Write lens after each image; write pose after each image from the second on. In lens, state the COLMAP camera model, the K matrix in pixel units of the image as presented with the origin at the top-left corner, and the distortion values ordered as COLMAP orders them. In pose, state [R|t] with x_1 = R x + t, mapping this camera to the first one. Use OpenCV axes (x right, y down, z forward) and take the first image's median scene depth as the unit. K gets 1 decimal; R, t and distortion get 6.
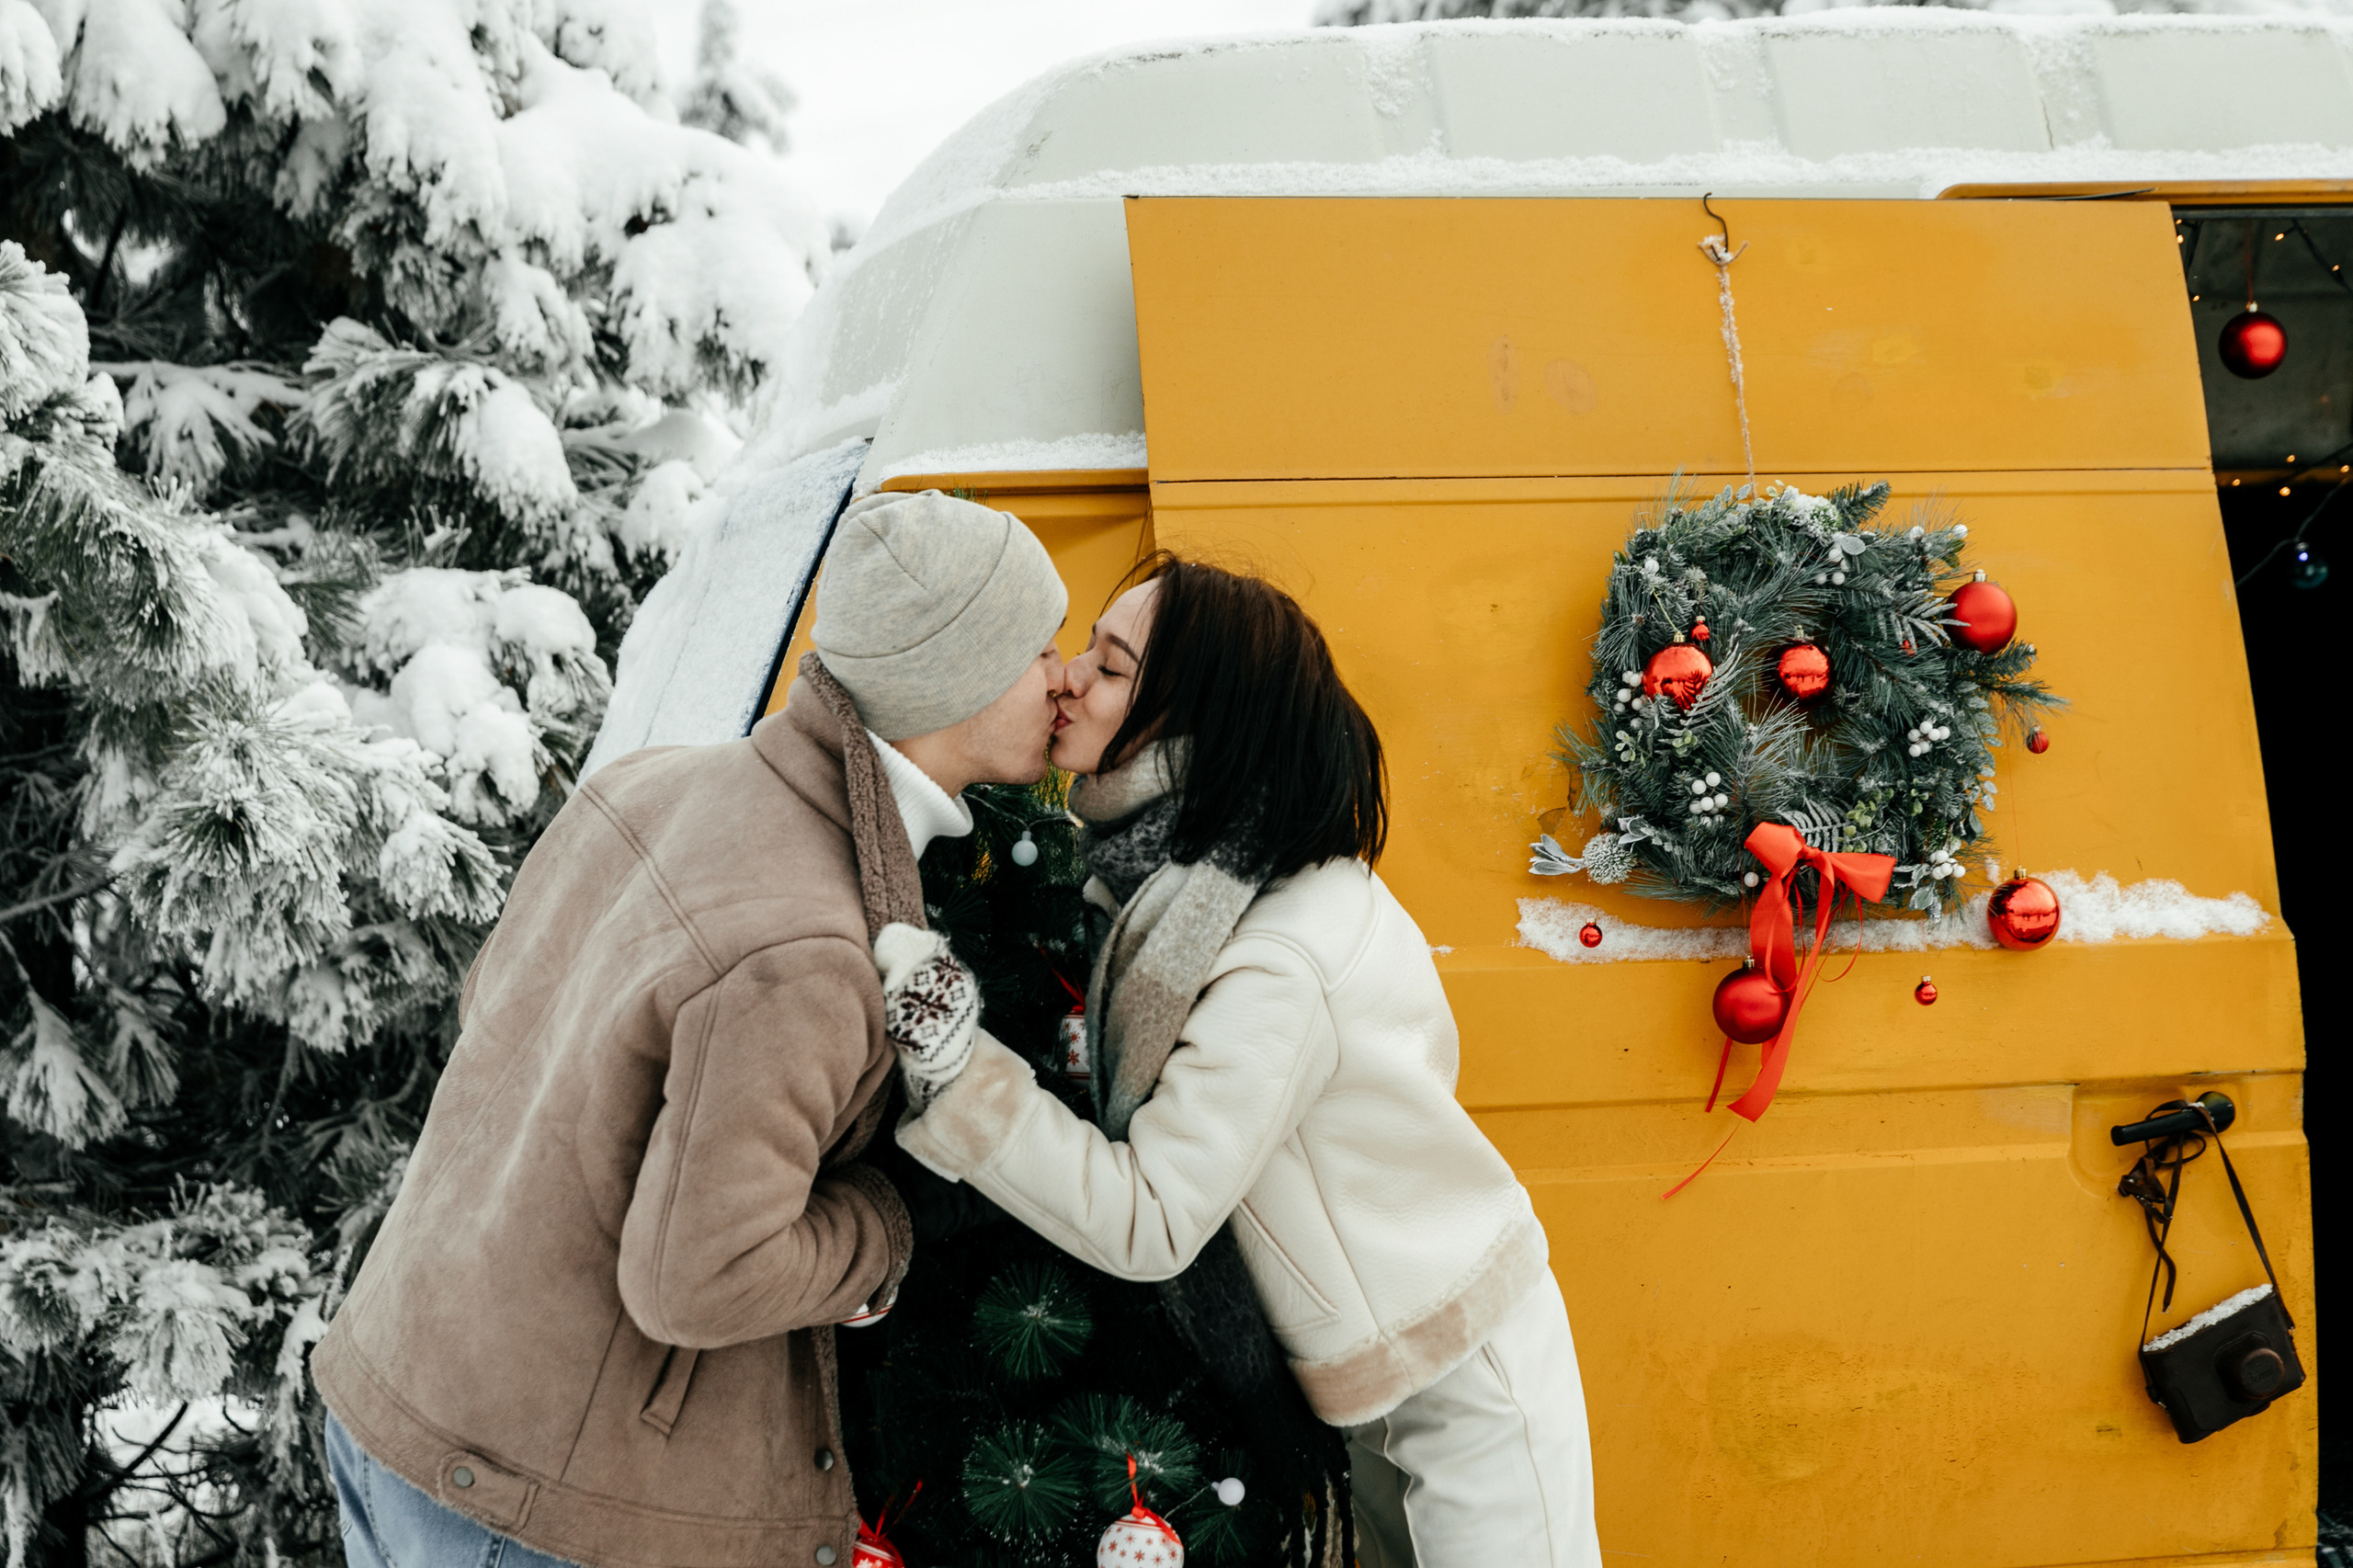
lens RADIAL K [[4603.2, 0, 1176.5], [0, 4603.2, 784.0], [0, 0, 1]] dist [-0.019042, 0.387156]
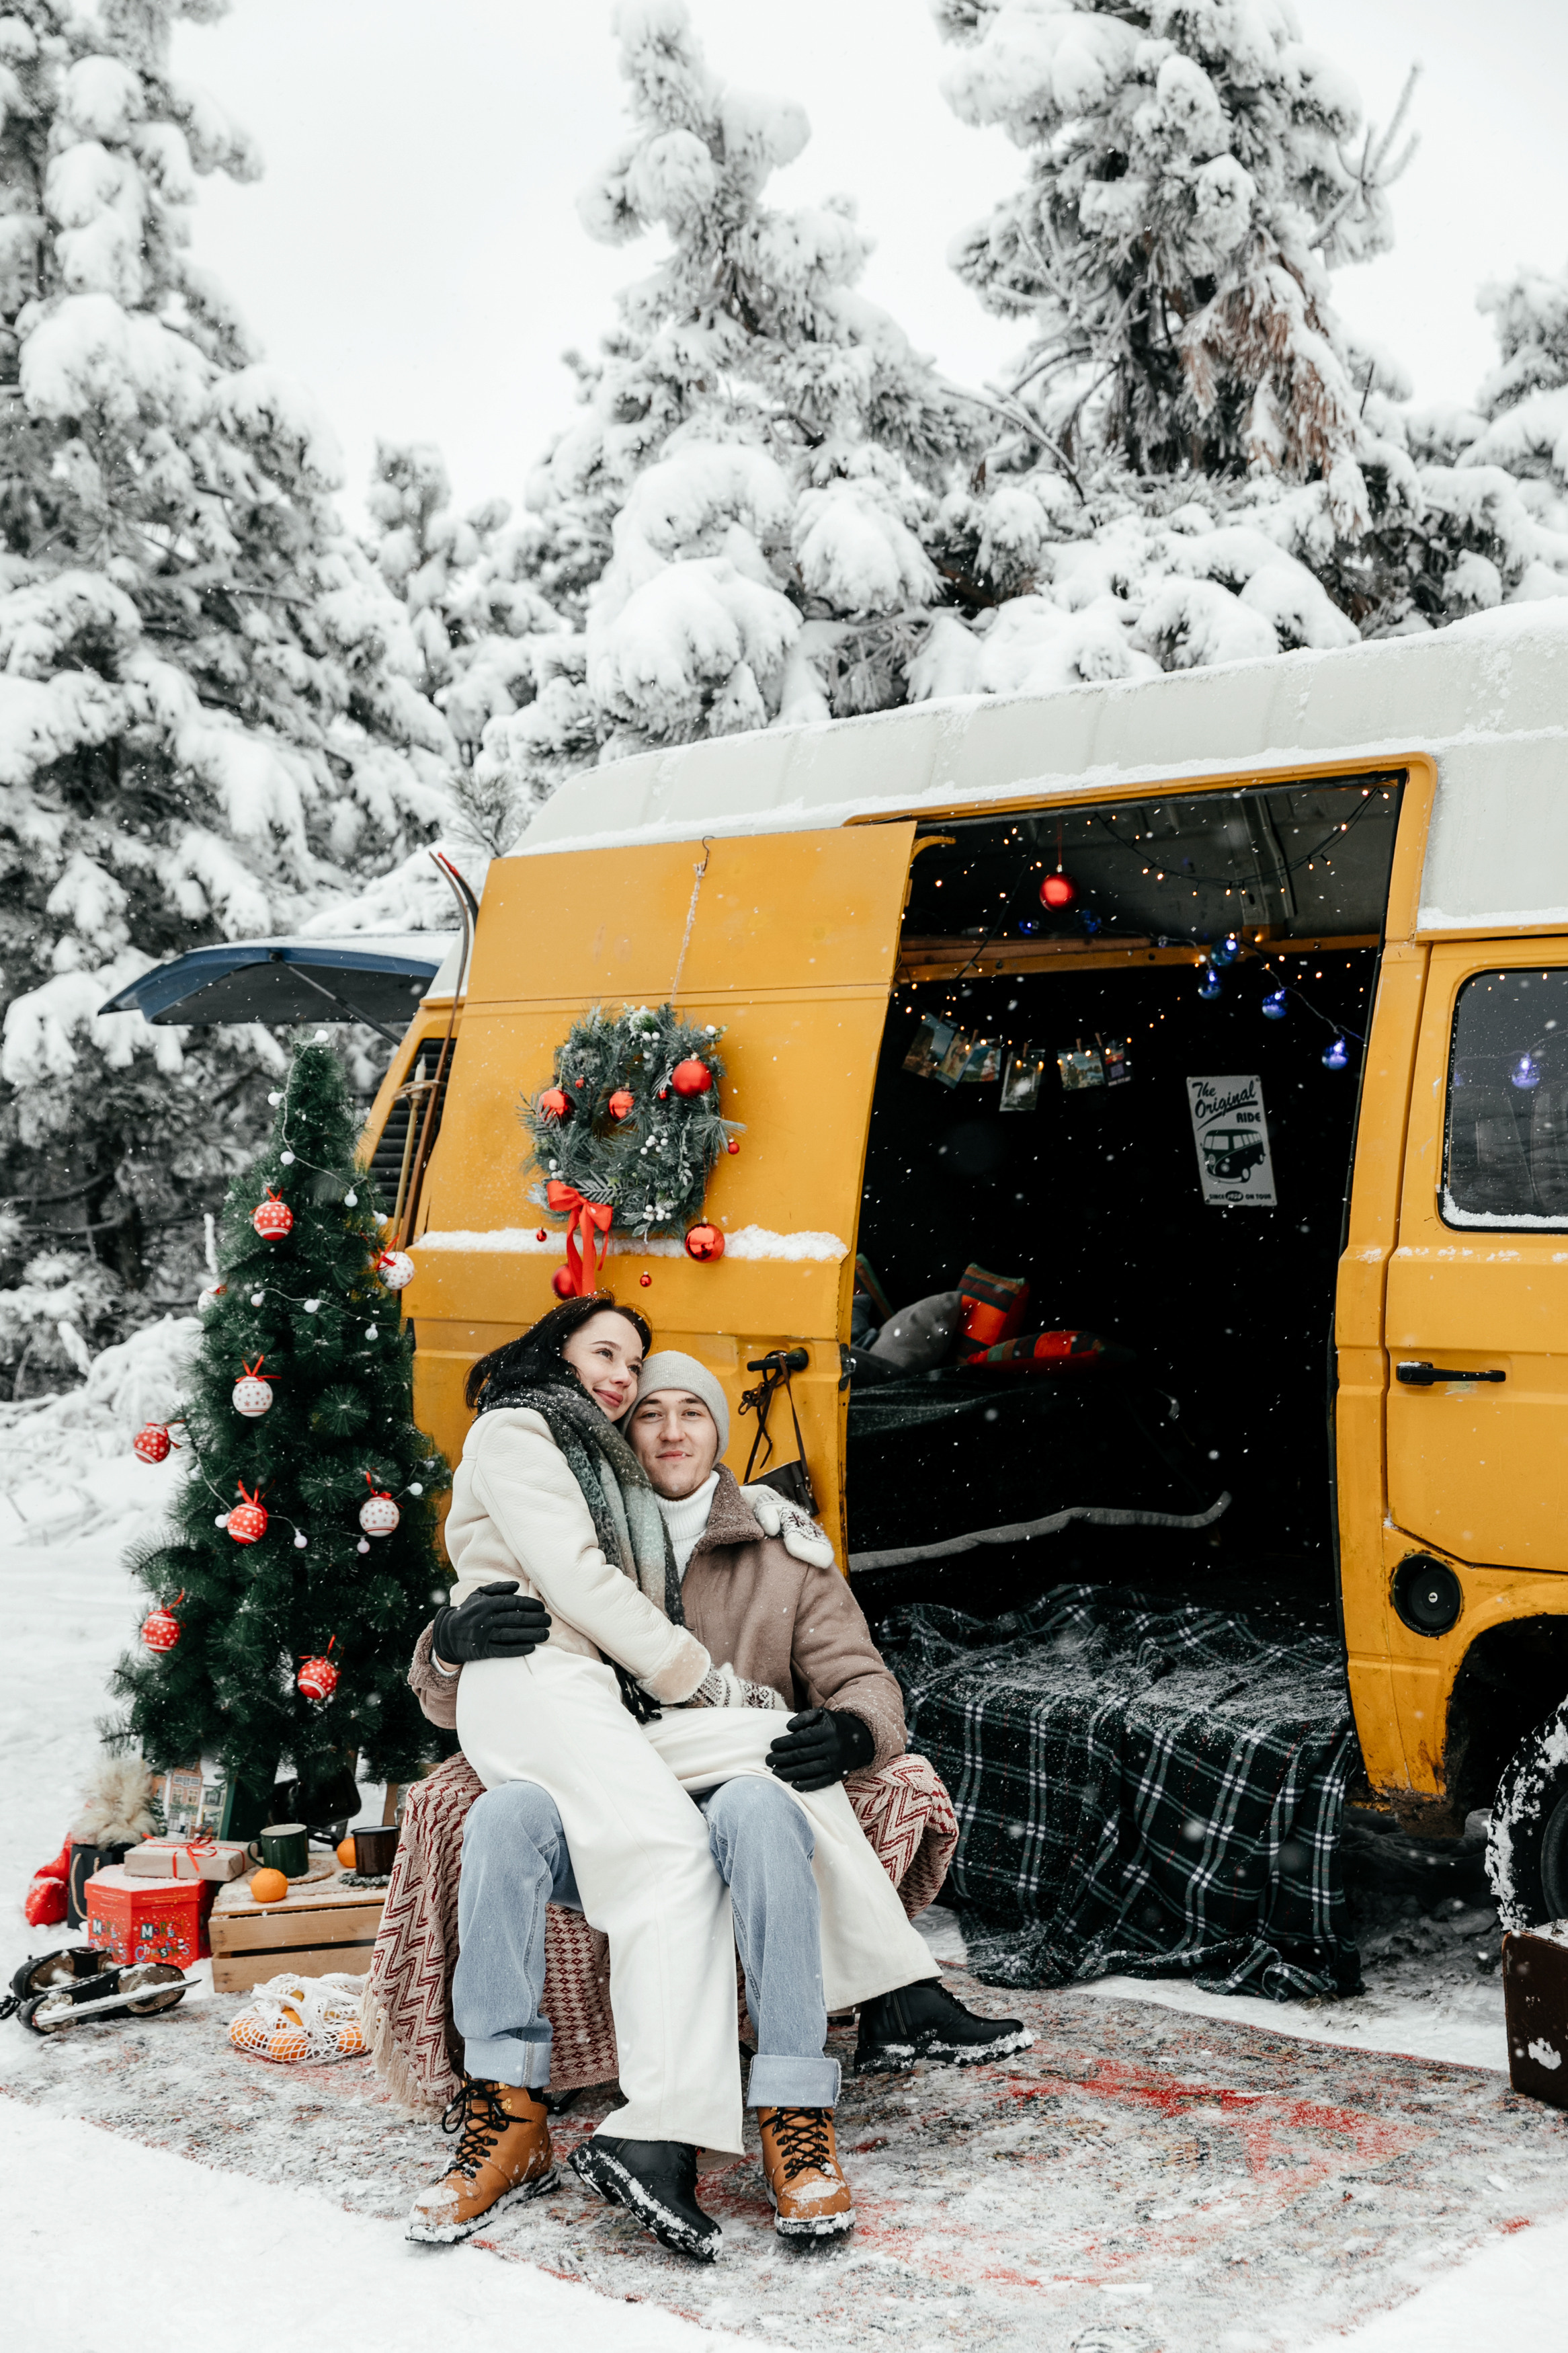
lens RADIAL K [[3389.9, 0, 784.0], [0, 3389.9, 1176.5], [0, 0, 1]] dist [0.038872, 0.023208]
pose [[0.549933, 0.040148, -0.834243, 1.023783], [0.009176, 0.998493, 0.054101, -0.053661], [0.835158, -0.037407, 0.548736, 0.229804]]
